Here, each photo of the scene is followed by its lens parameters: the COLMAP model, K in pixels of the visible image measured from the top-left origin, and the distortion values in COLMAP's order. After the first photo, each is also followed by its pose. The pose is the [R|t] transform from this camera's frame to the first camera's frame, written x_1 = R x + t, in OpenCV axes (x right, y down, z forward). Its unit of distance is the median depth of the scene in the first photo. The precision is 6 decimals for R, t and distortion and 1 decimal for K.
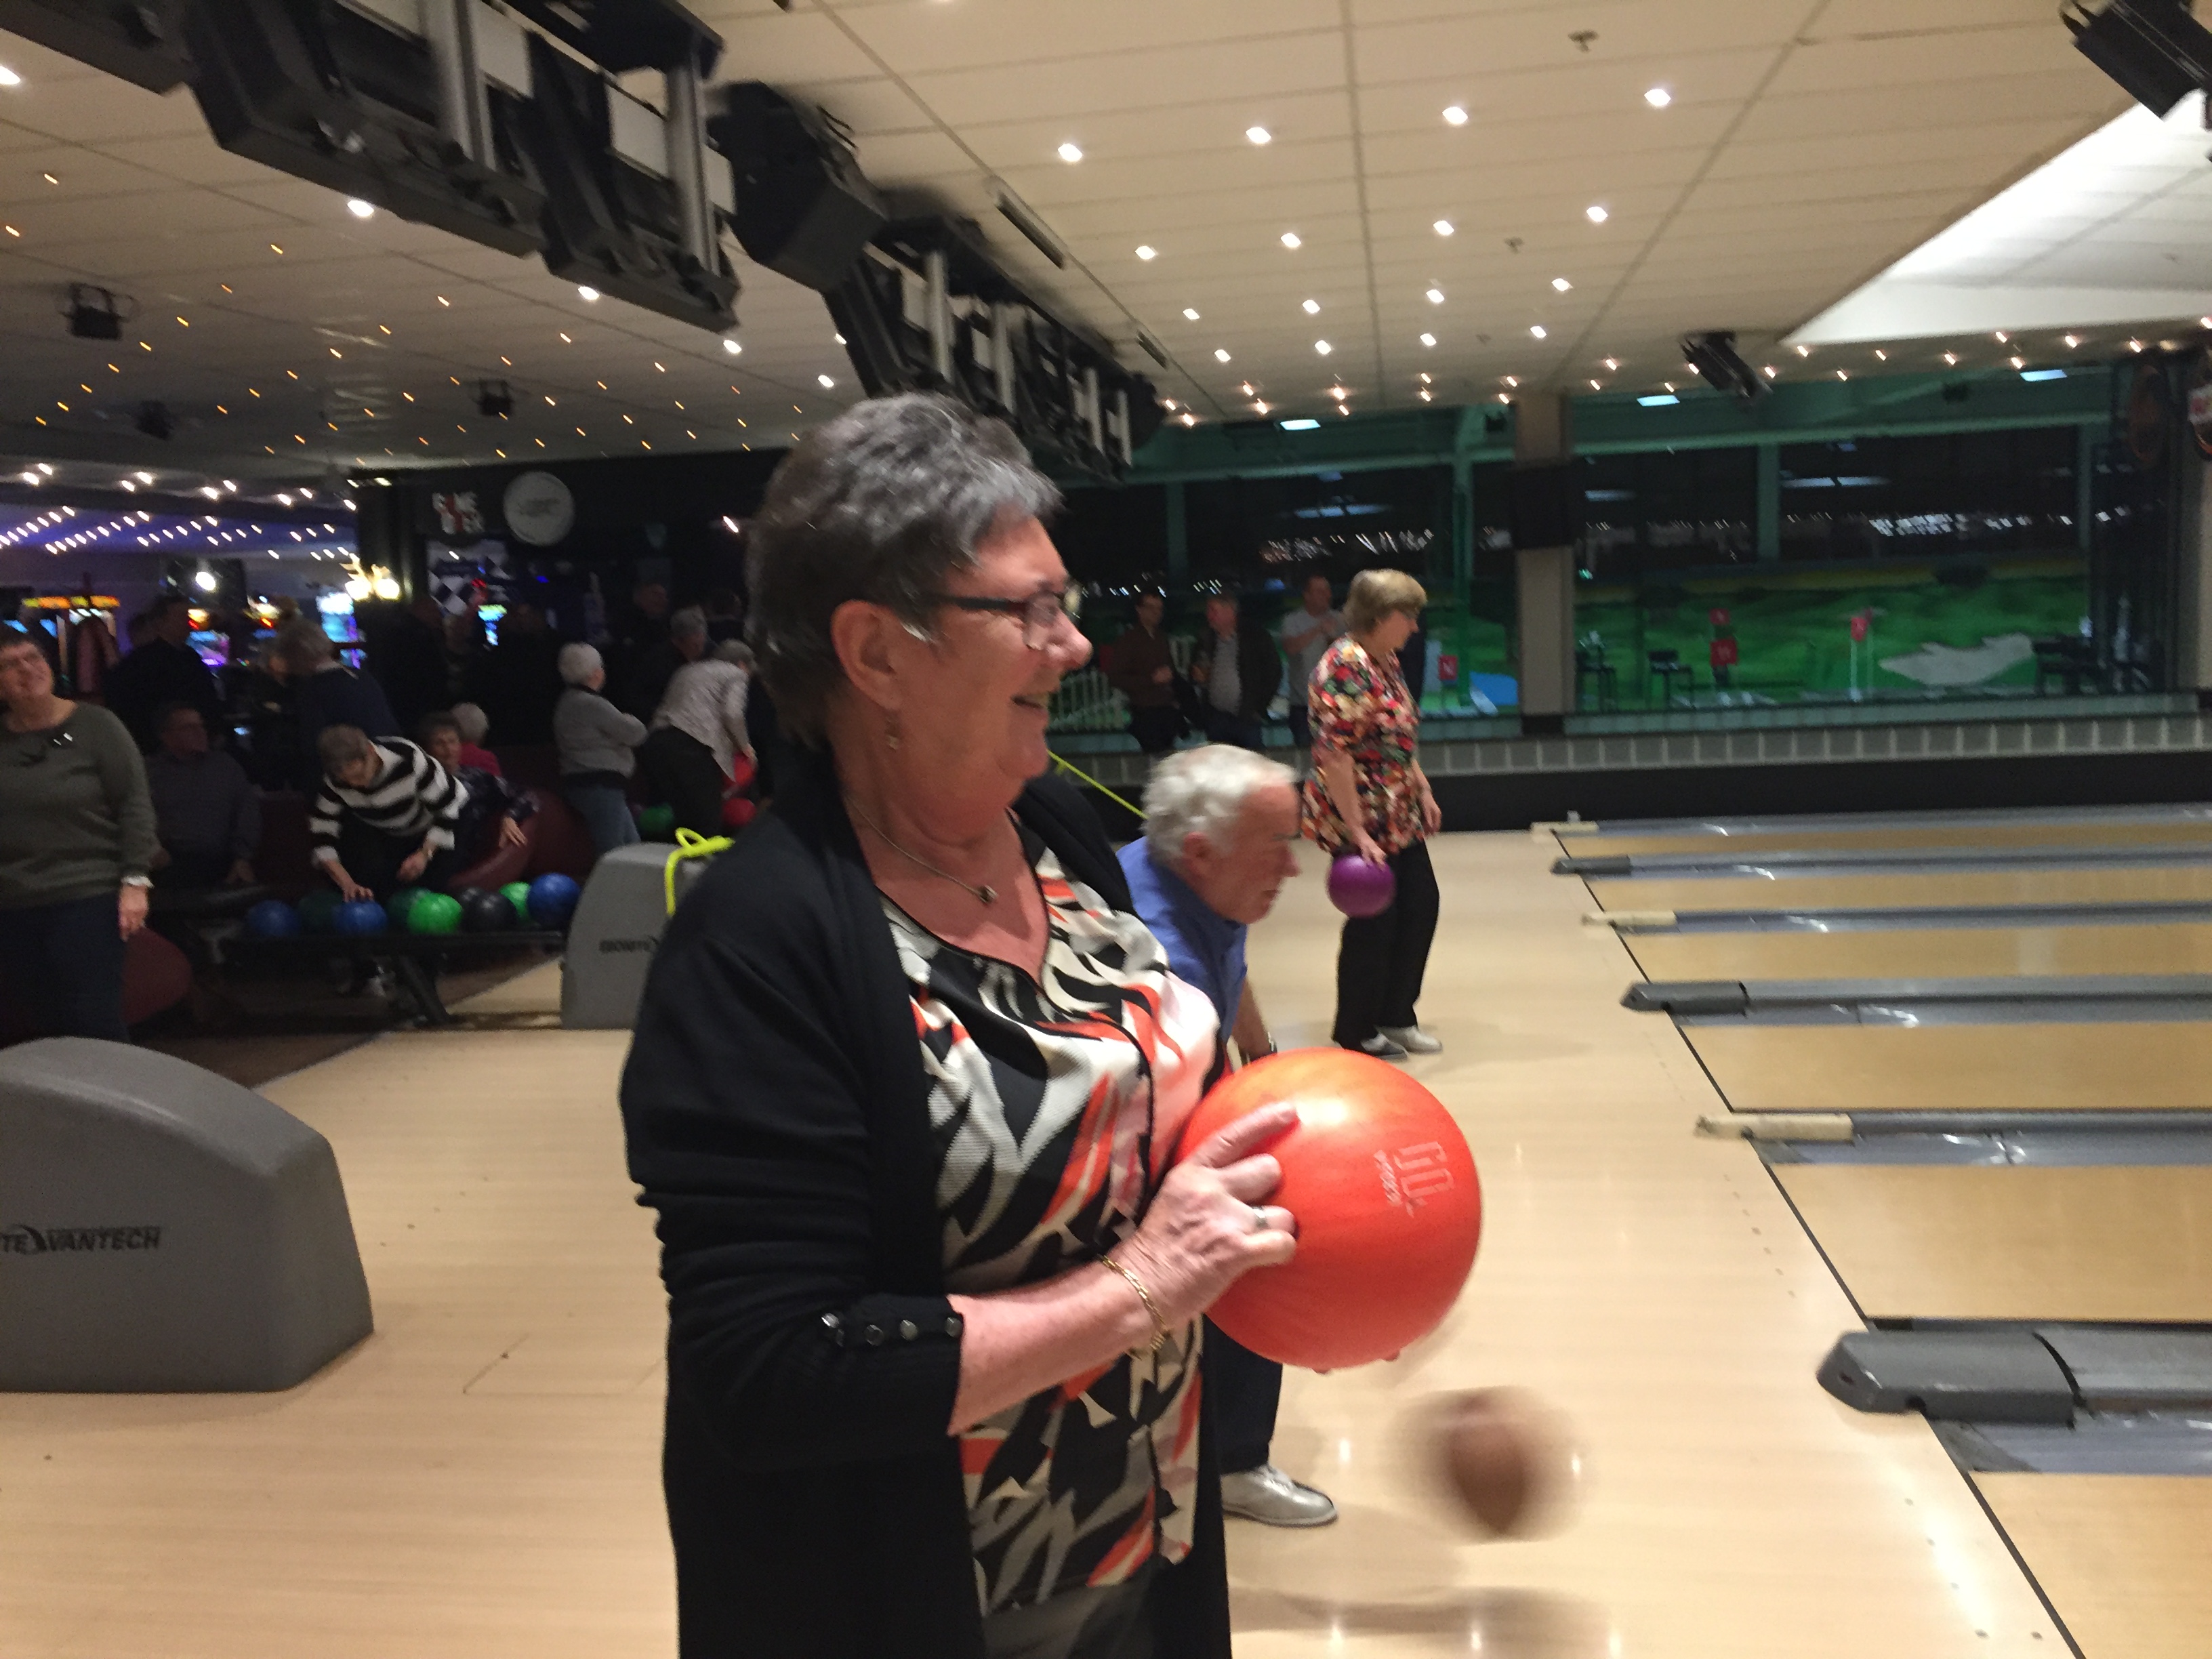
lens RADIAL K [[1891.0, 0, 1139.9], [0, 1891.0, 821.0], [0, 0, 1]] dist [0.063530, -0.104631]
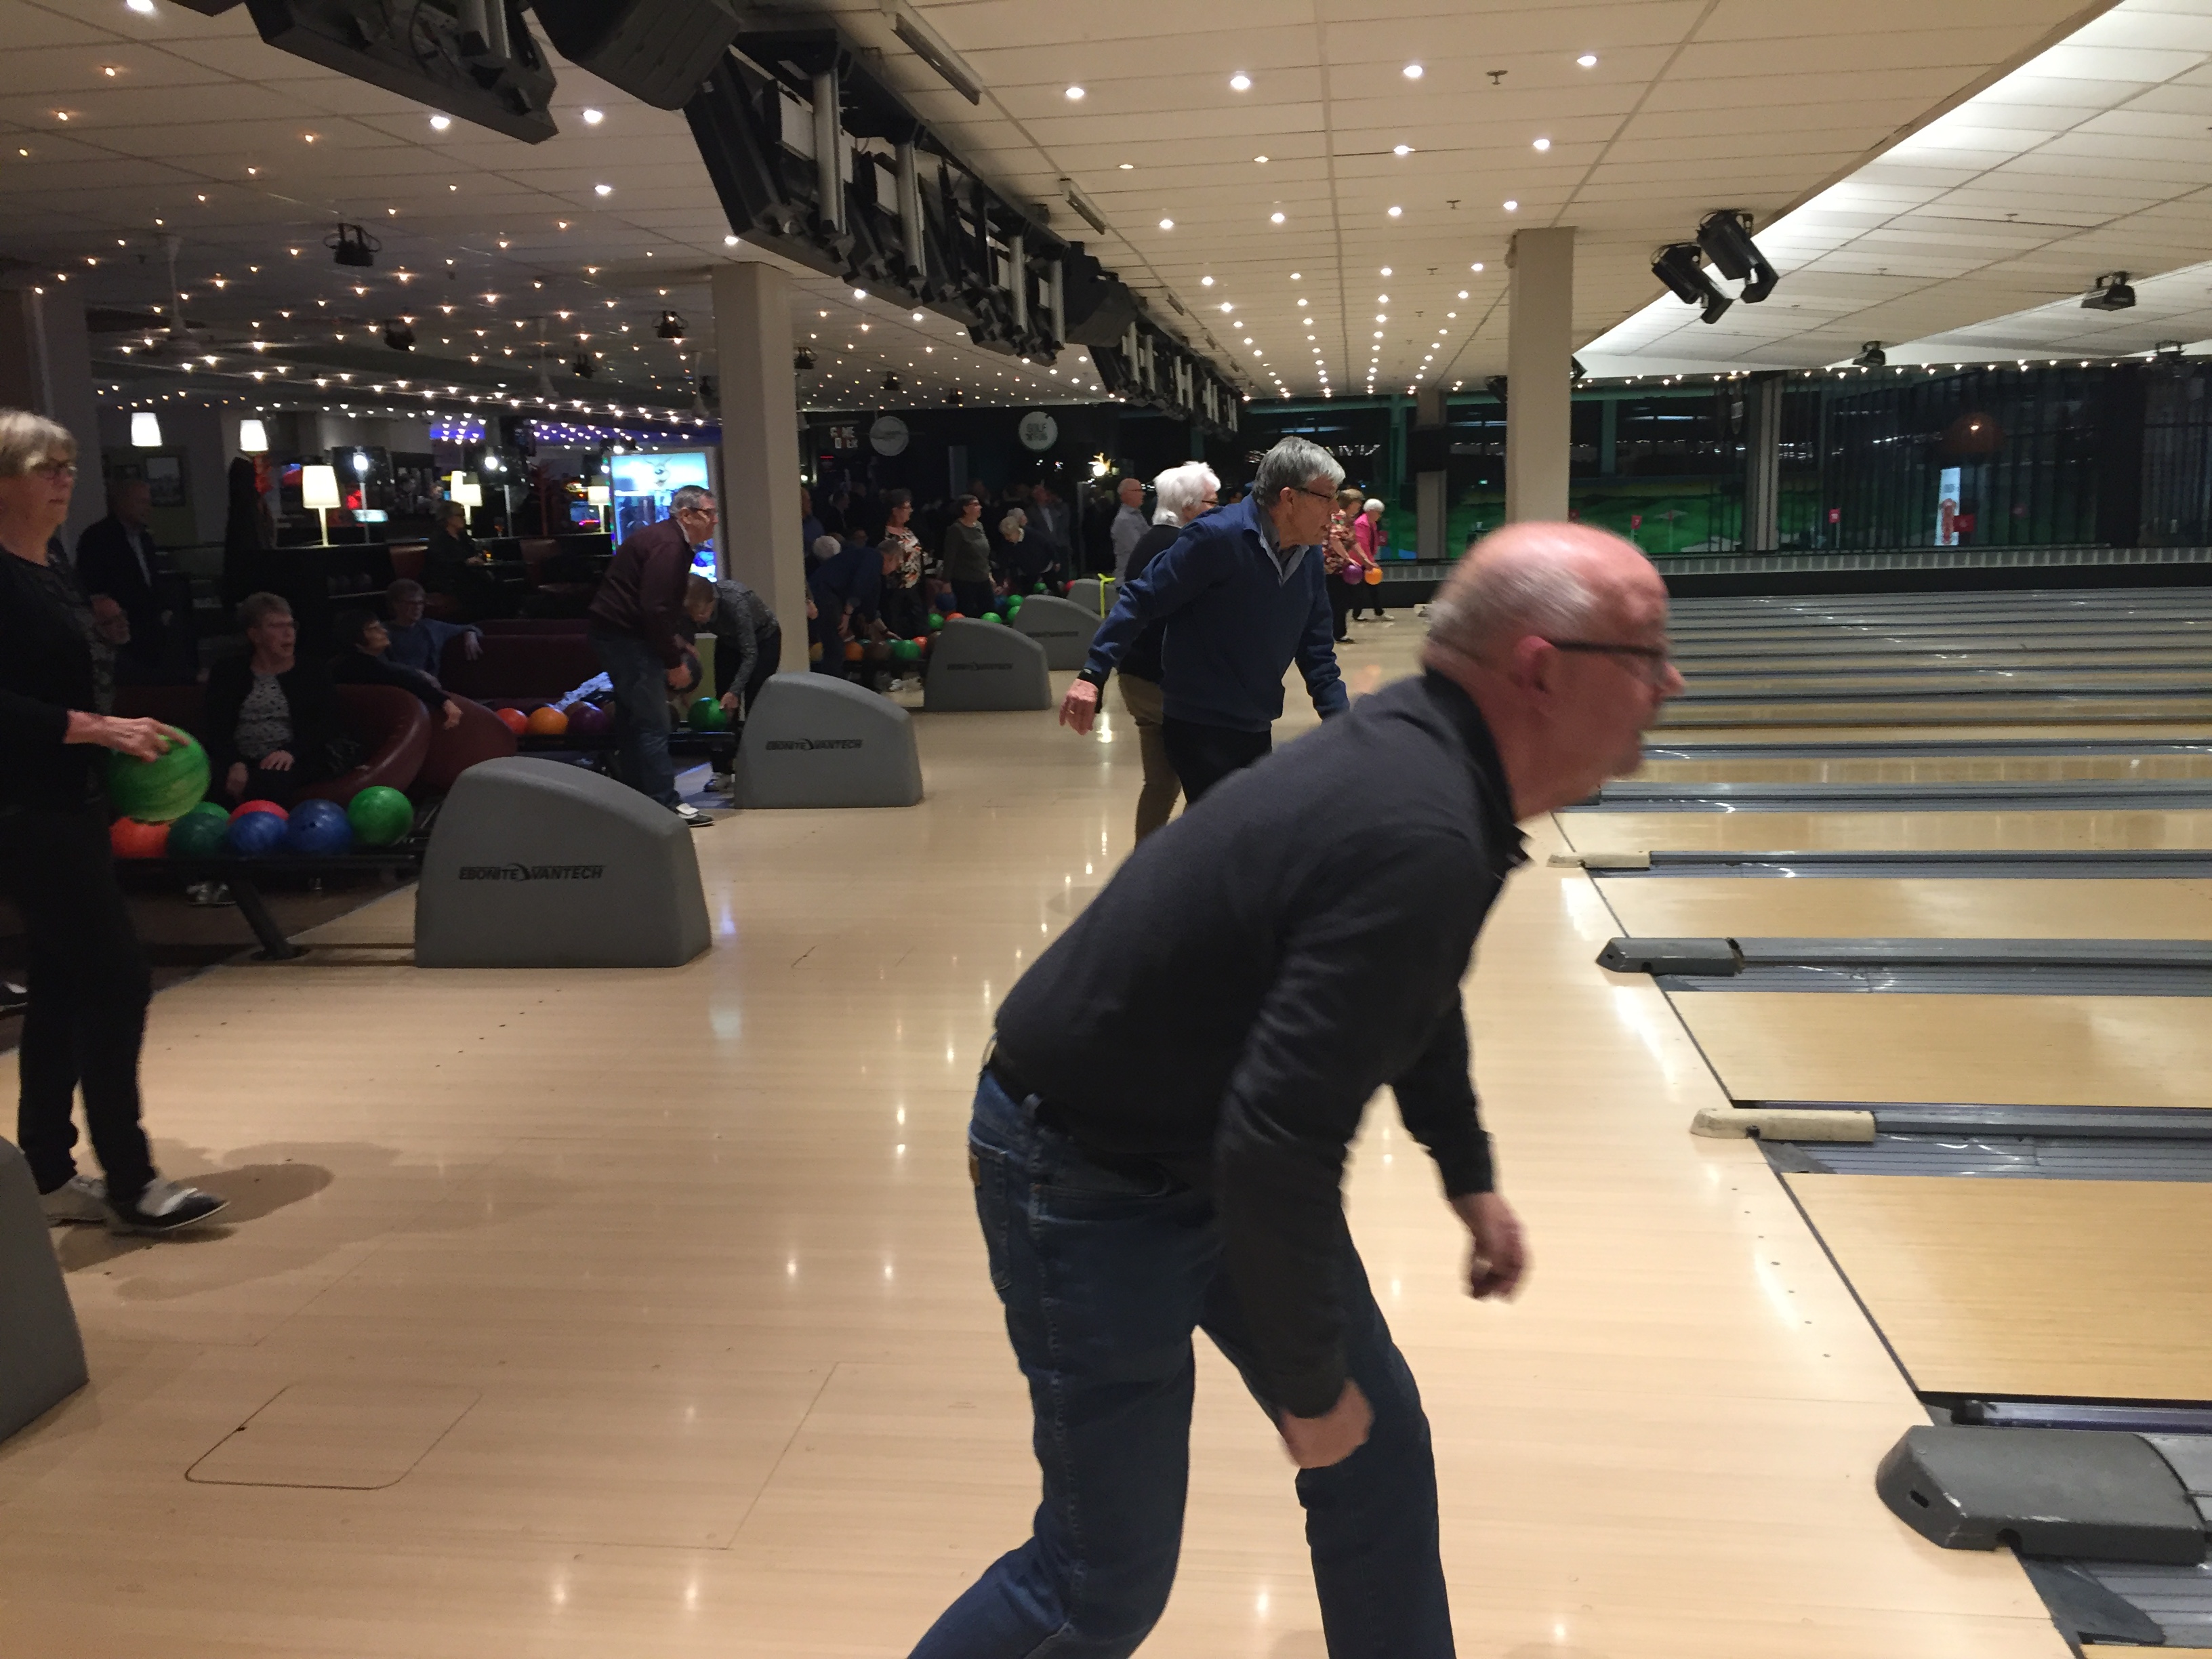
lens RADIAL K [[1840.1, 0, 1100.7], [0, 1840.1, 798.7], [0, 0, 1]] dist [0.070949, -0.124691]
pose [[0.999629, 0.026513, 0.006228, 0.010328], [-0.026772, 0.998583, 0.045982, -0.019450], [-0.005000, -0.046132, 0.998923, 0.158538]]
